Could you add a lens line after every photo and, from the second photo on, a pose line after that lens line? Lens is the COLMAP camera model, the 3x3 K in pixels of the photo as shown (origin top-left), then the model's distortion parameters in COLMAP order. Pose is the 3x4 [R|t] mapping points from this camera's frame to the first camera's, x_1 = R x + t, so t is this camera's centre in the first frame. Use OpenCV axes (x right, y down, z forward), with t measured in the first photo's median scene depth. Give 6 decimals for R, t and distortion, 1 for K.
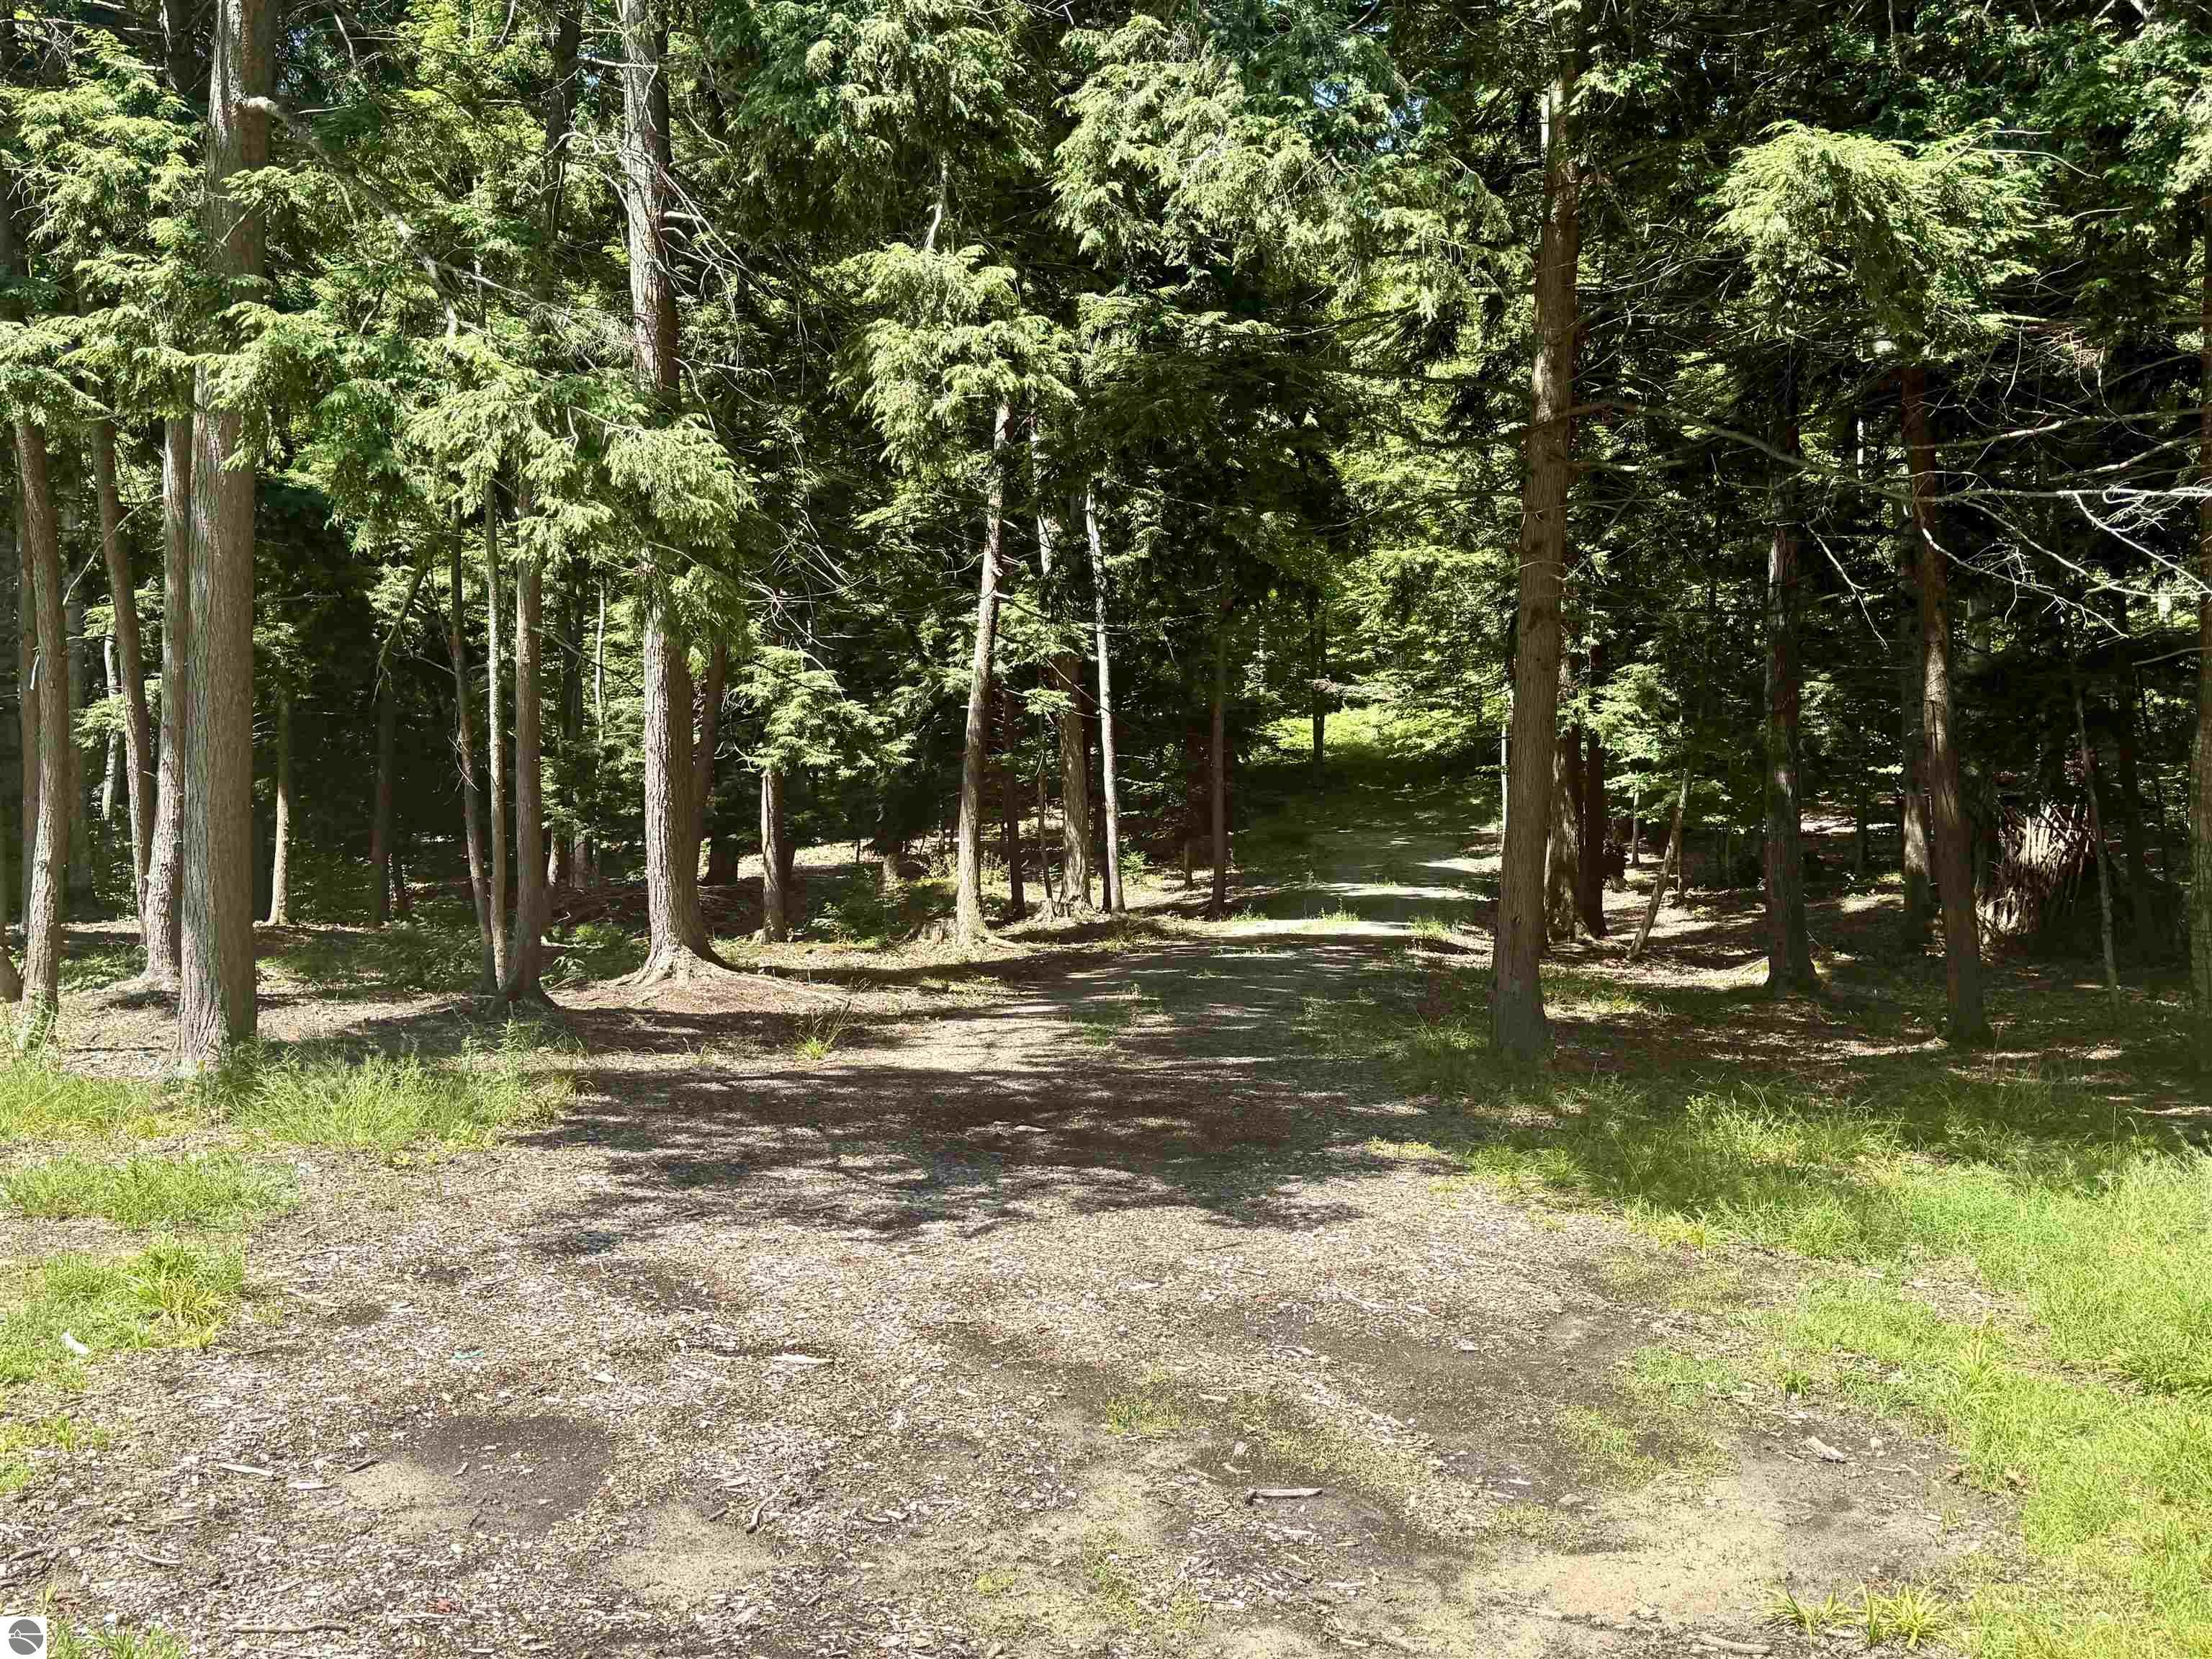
lens RADIAL K [[2050.4, 0, 1106.0], [0, 2050.4, 829.5], [0, 0, 1]] dist [0.010355, -0.136929]
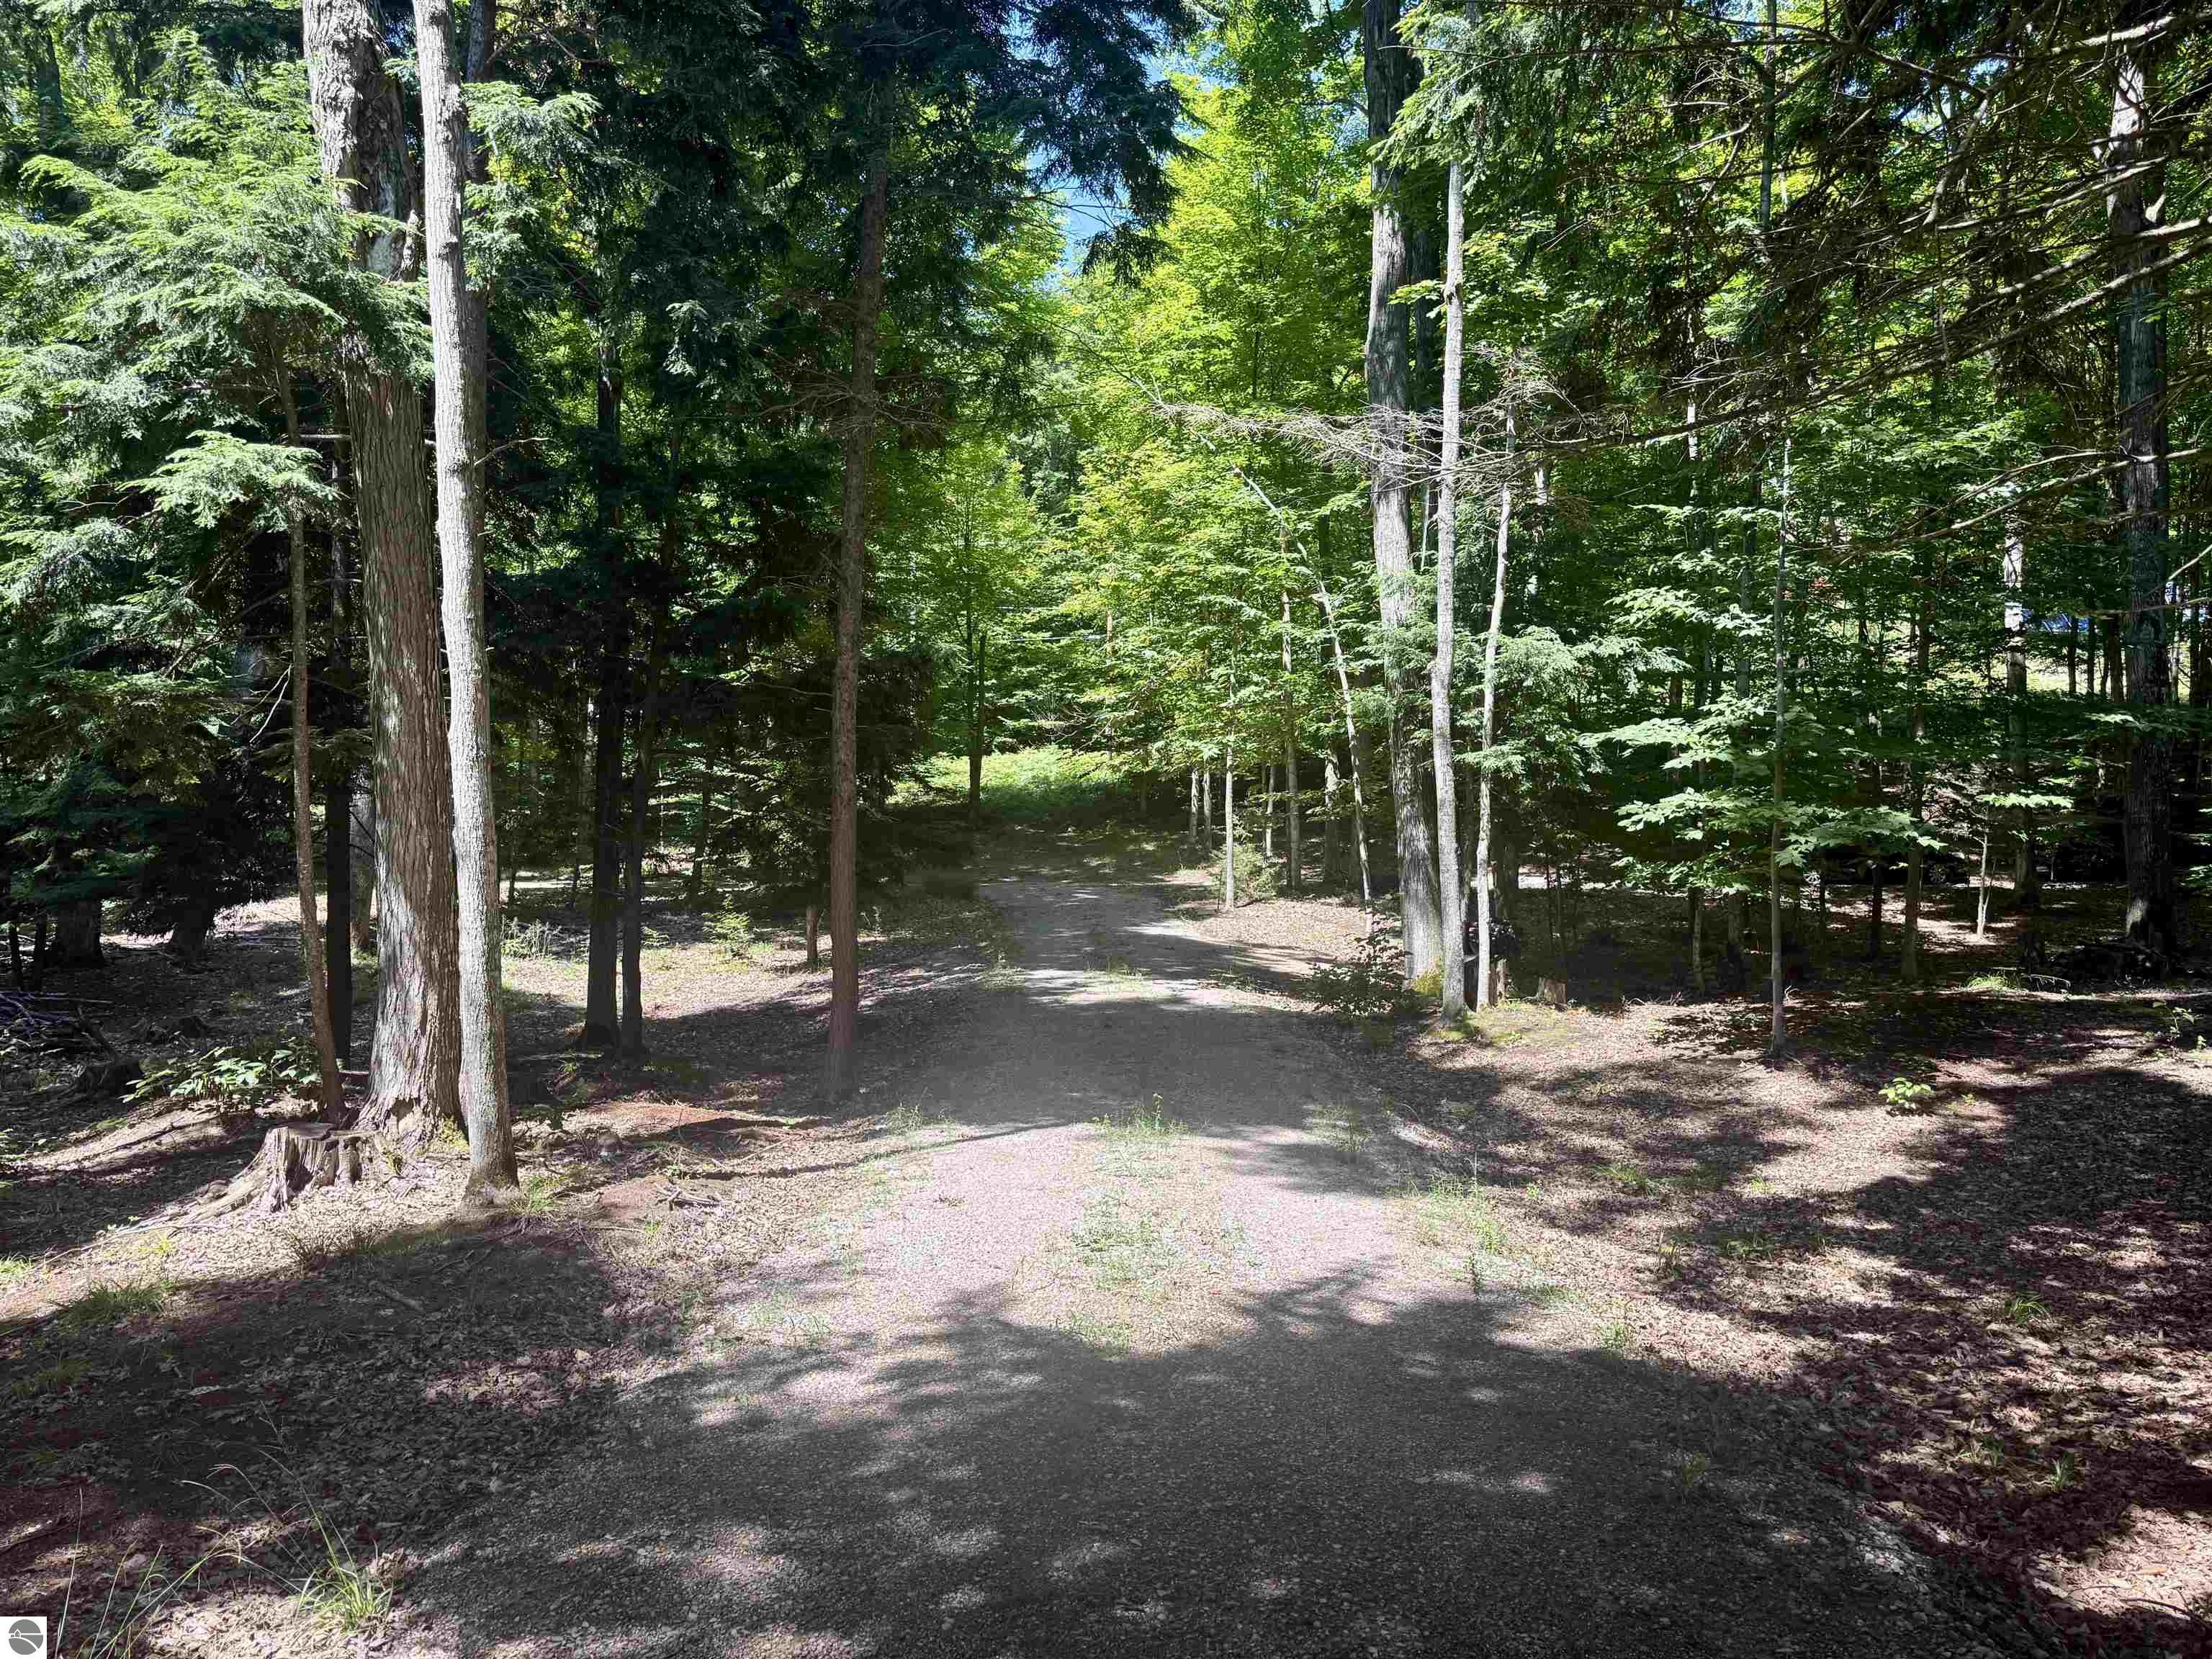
lens RADIAL K [[1569.4, 0, 1114.5], [0, 1569.4, 834.8], [0, 0, 1]] dist [0.003181, -0.002775]
pose [[0.978533, 0.018699, 0.205238, 0.046767], [-0.014129, 0.999619, -0.023710, -0.006848], [-0.205603, 0.020301, 0.978425, 0.695834]]
